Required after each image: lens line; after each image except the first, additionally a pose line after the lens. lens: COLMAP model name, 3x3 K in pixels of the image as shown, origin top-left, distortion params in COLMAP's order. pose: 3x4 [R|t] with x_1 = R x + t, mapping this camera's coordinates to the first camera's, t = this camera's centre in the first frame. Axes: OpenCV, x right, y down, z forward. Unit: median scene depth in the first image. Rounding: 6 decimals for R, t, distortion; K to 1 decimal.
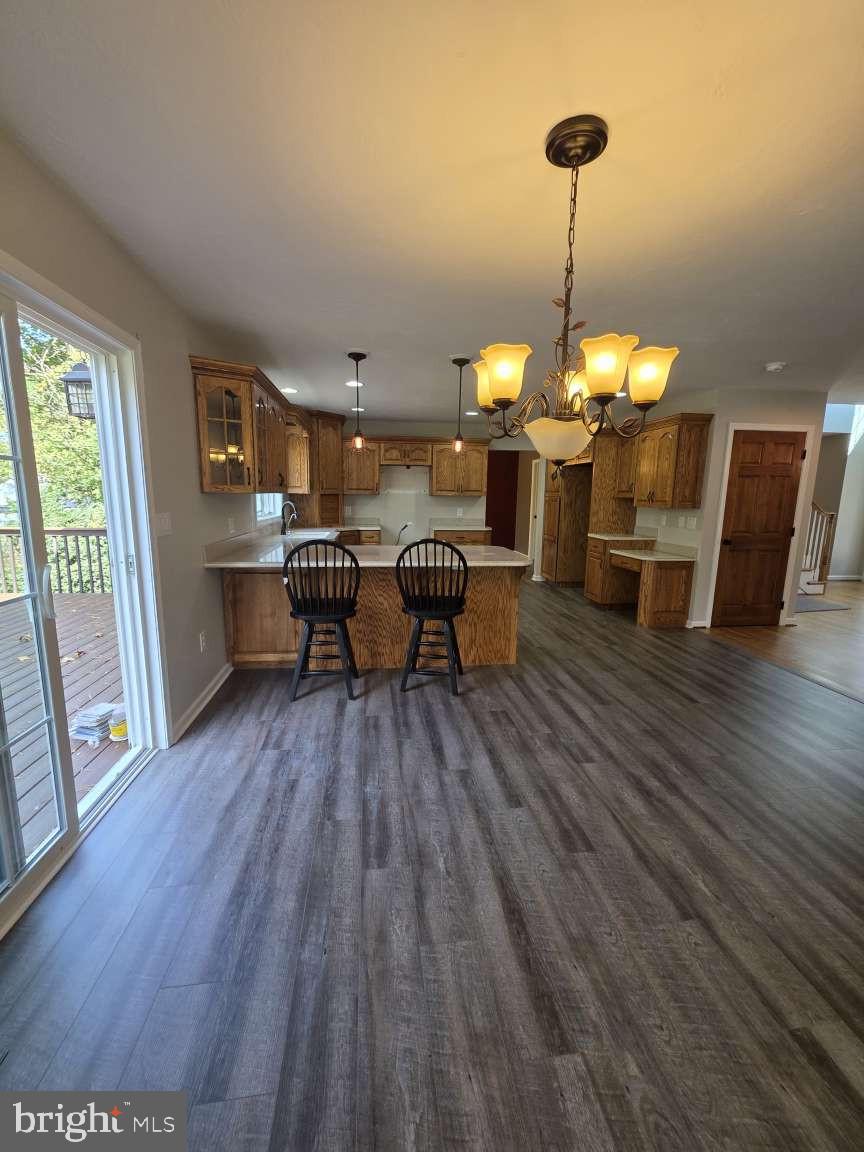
lens RADIAL K [[465.6, 0, 425.6], [0, 465.6, 571.2], [0, 0, 1]] dist [-0.002359, 0.000101]
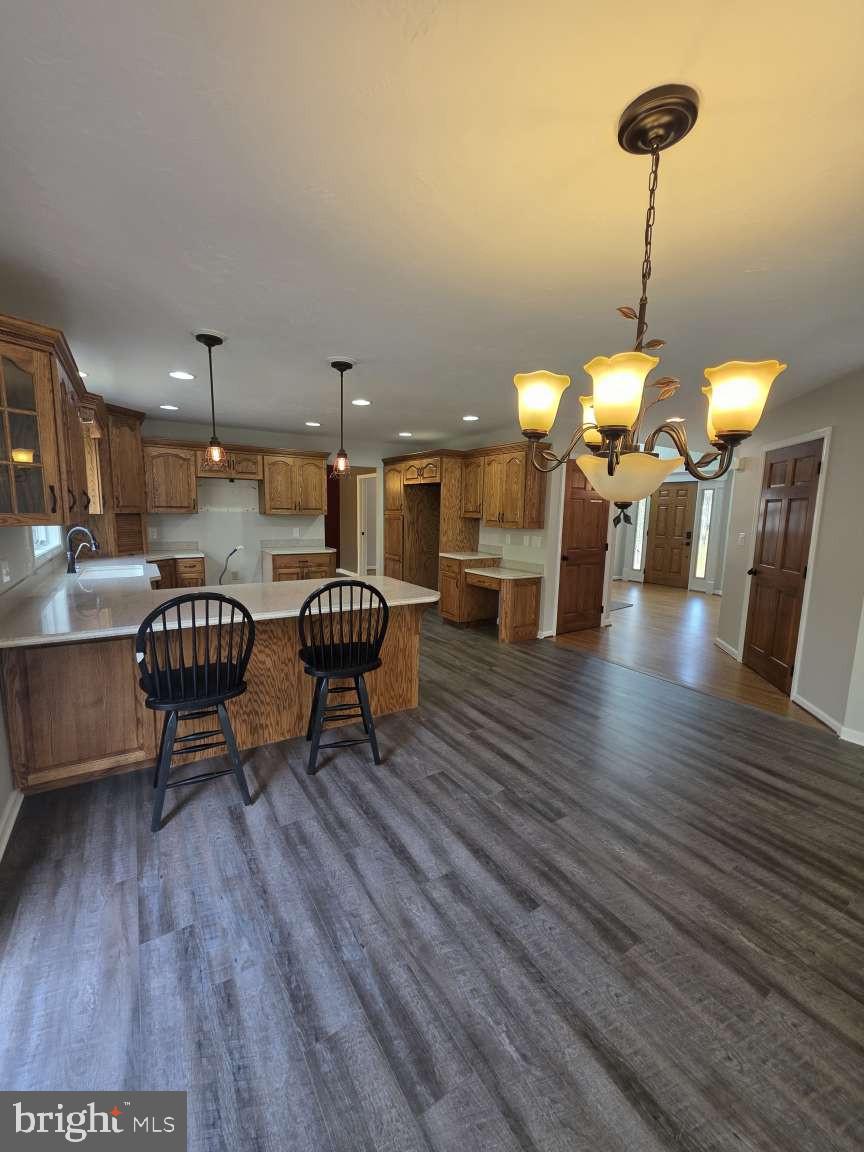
lens RADIAL K [[465.6, 0, 435.6], [0, 465.6, 574.1], [0, 0, 1]] dist [-0.002359, 0.000101]
pose [[0.901005, -0.056559, 0.430106, -0.177976], [0.064561, 0.997906, -0.004020, -0.061354], [-0.428978, 0.031390, 0.902769, 0.189166]]
